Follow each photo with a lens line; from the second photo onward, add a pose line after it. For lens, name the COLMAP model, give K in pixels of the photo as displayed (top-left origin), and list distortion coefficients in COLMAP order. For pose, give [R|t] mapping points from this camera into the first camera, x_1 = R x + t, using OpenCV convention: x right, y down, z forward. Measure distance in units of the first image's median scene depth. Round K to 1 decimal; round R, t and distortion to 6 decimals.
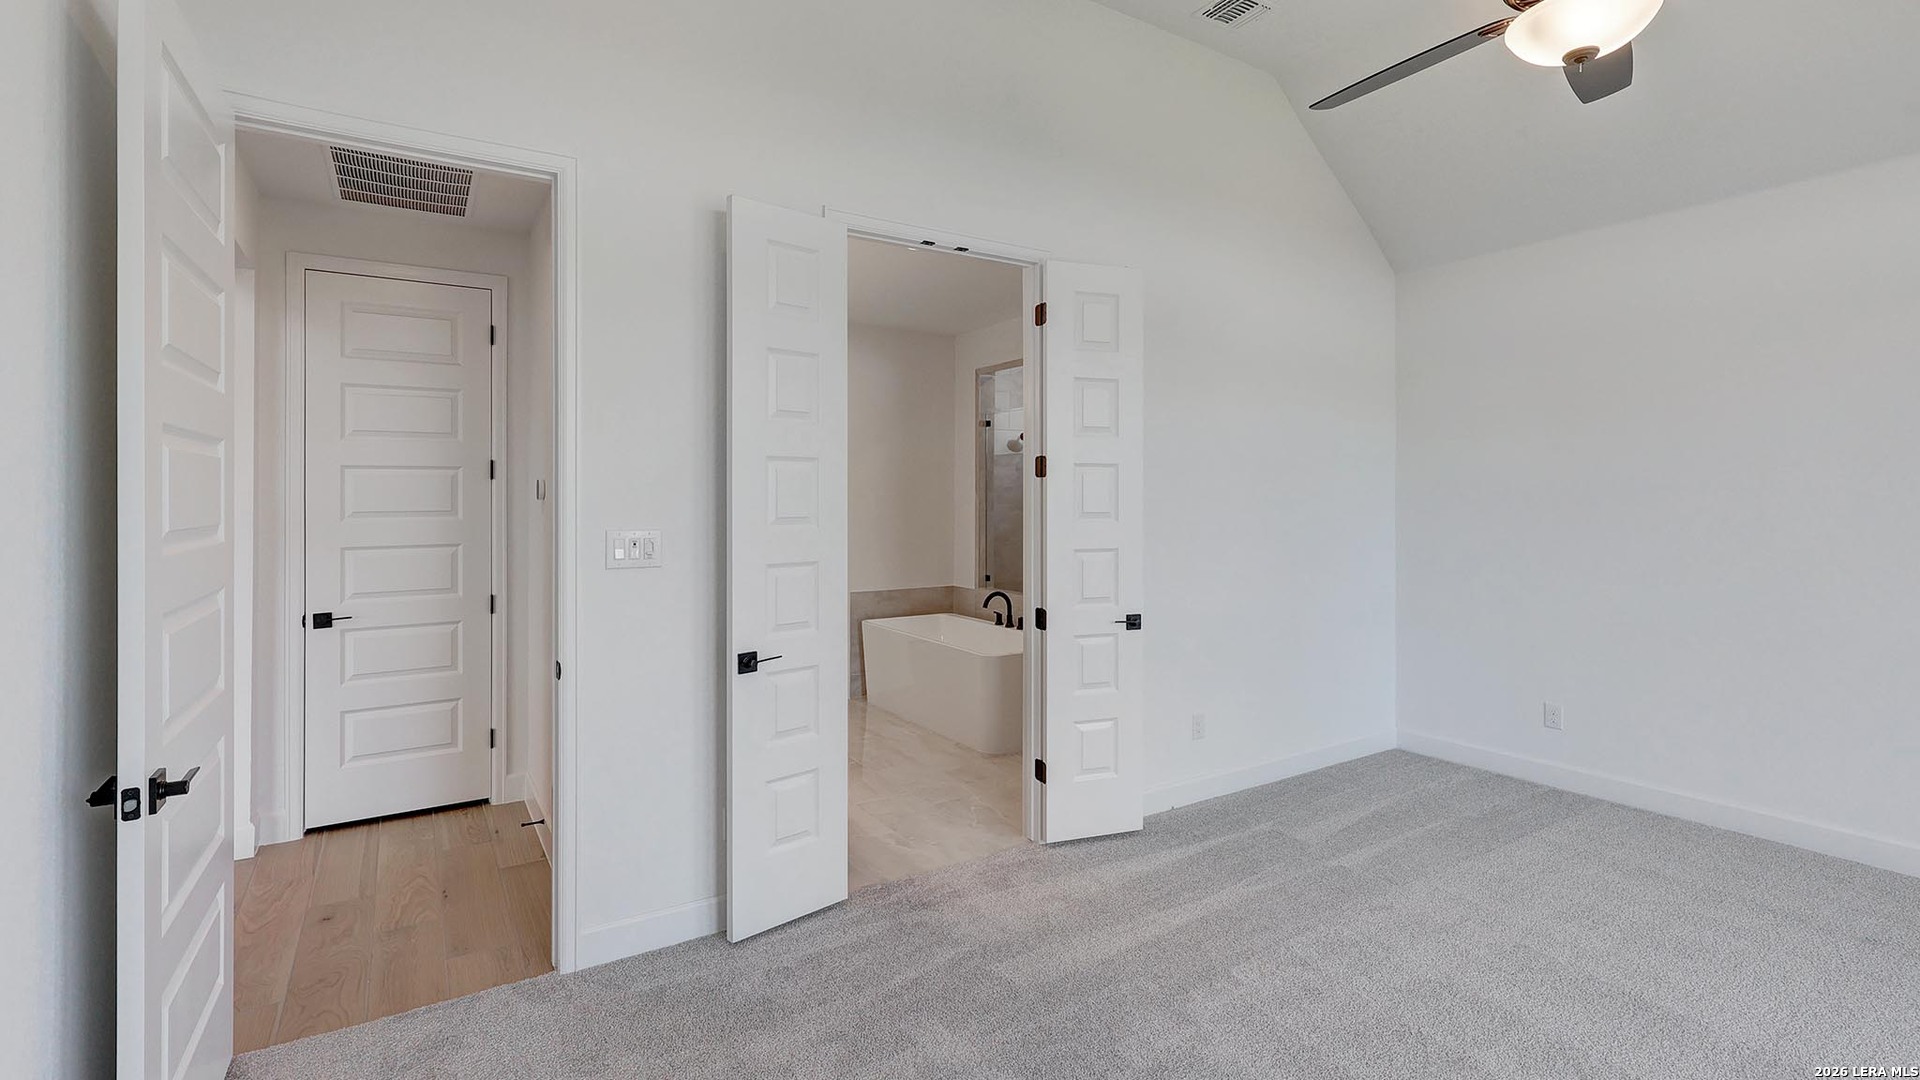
lens RADIAL K [[867.4, 0, 960.1], [0, 867.4, 494.9], [0, 0, 1]] dist [-0.001442, -0.000291]
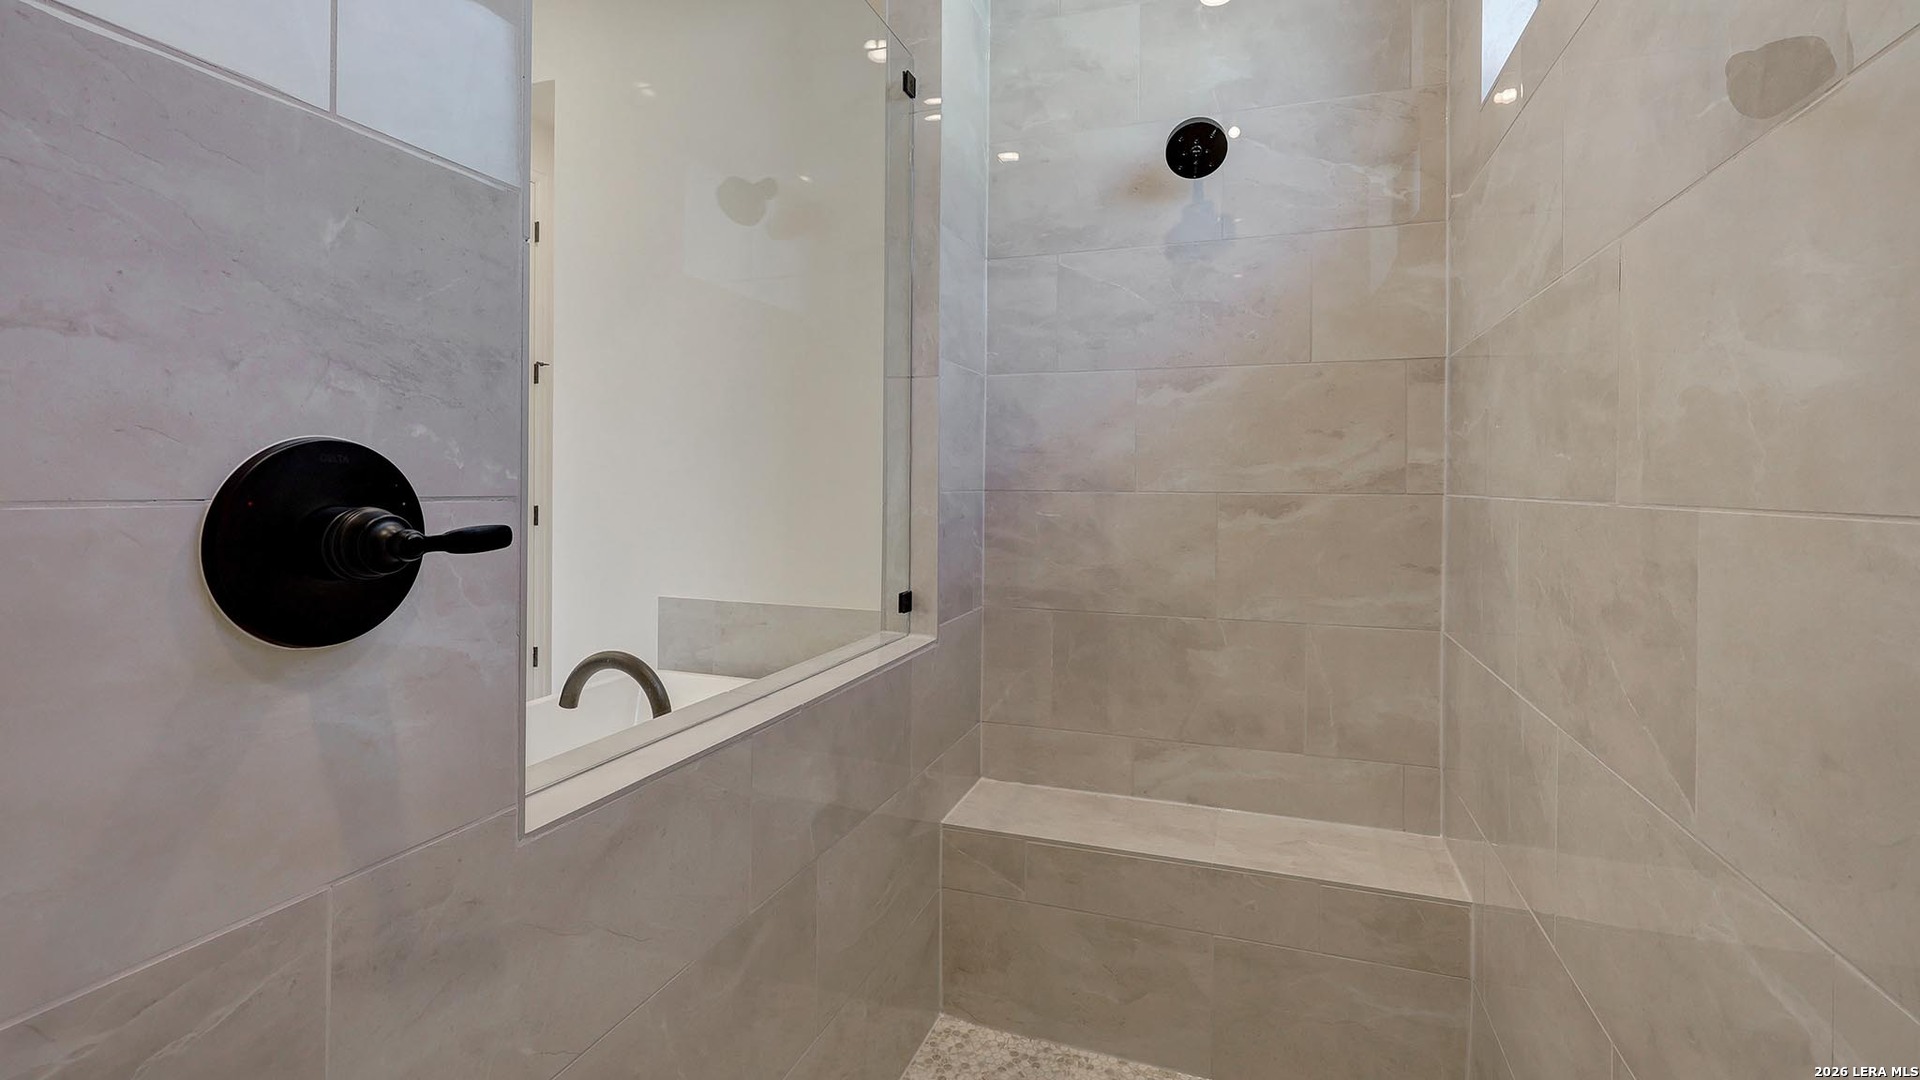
lens RADIAL K [[830.2, 0, 962.1], [0, 830.2, 488.3], [0, 0, 1]] dist [-0.000979, -0.000067]
pose [[0.611796, 0.003816, -0.791006, 0.268965], [-0.001339, 0.999992, 0.003788, 0.055691], [0.791014, -0.001258, 0.611797, 0.840694]]
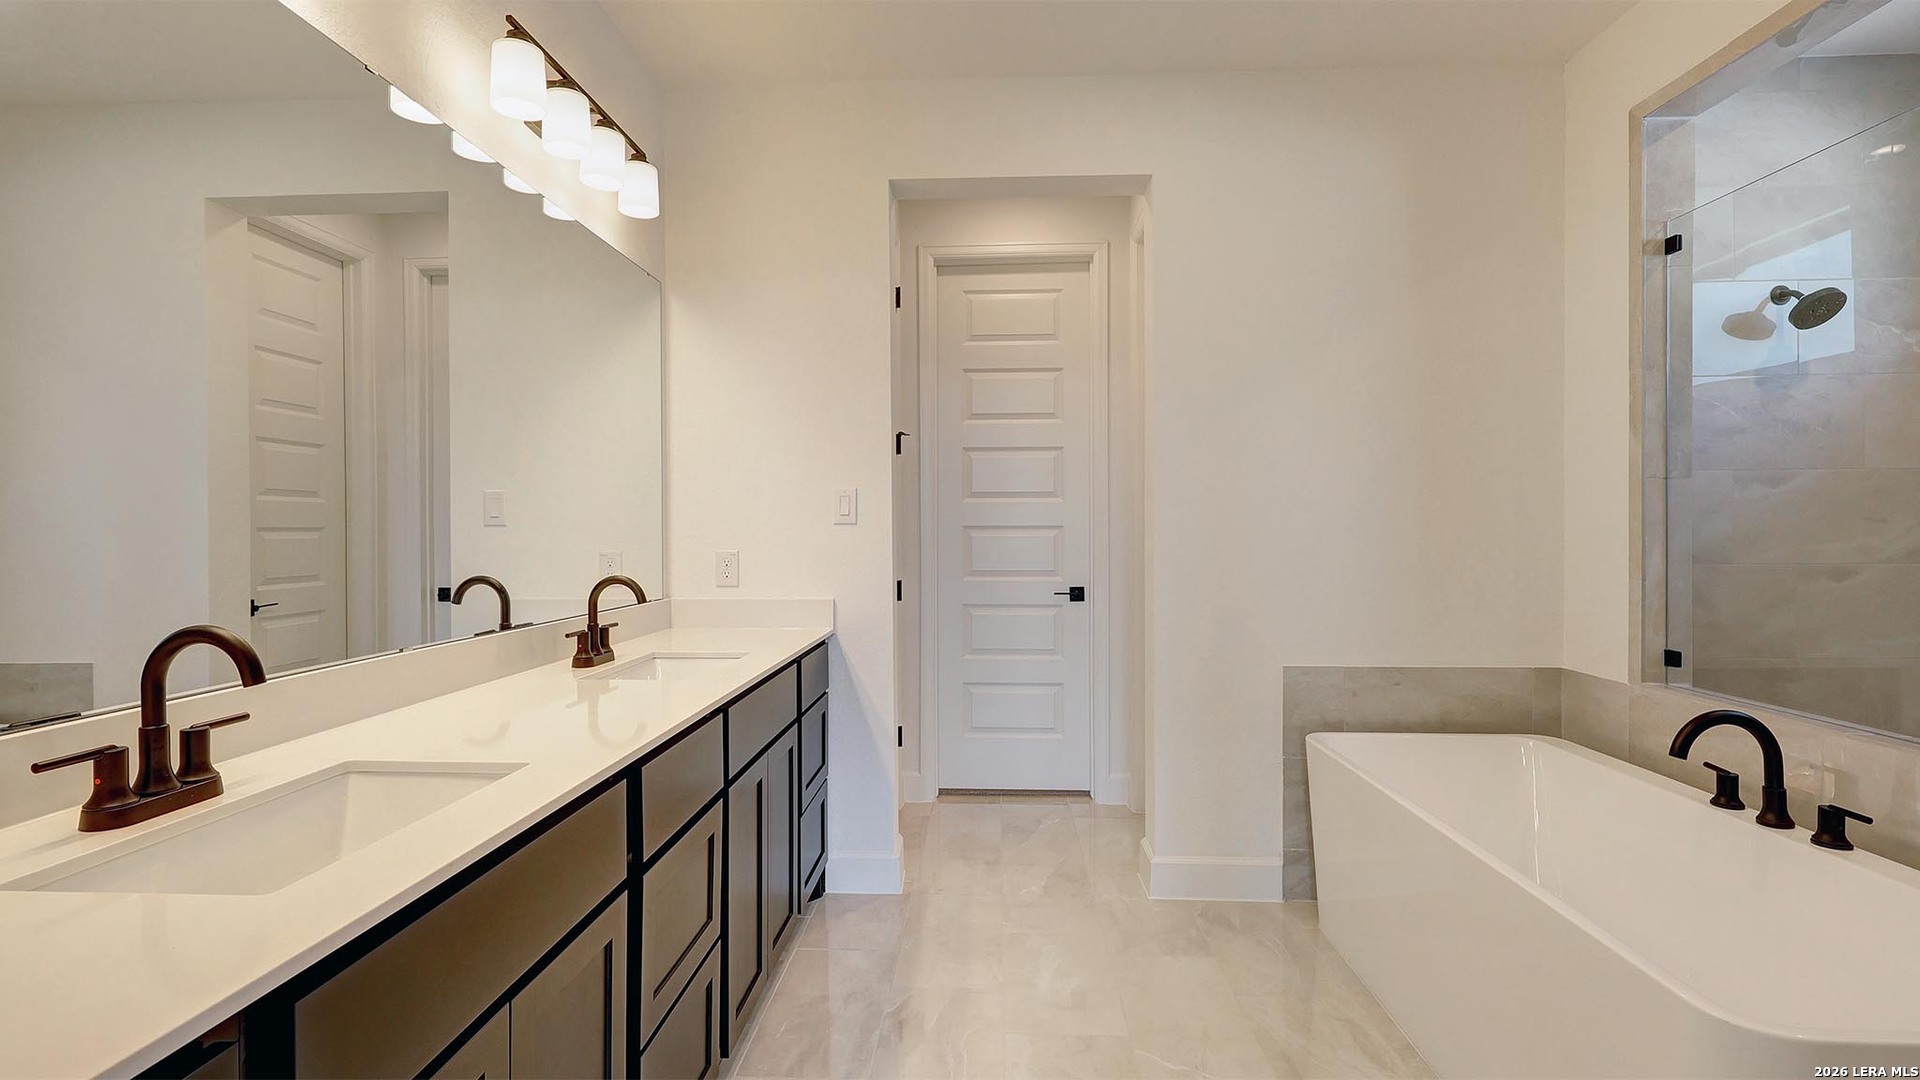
lens RADIAL K [[848.2, 0, 960.0], [0, 848.2, 540.0], [0, 0, 1]] dist [-0.000298, 0.000102]
pose [[0.808140, -0.003531, -0.588979, -0.000955], [0.010270, 0.999914, 0.008097, 0.038969], [0.588901, -0.012593, 0.808107, 0.524446]]
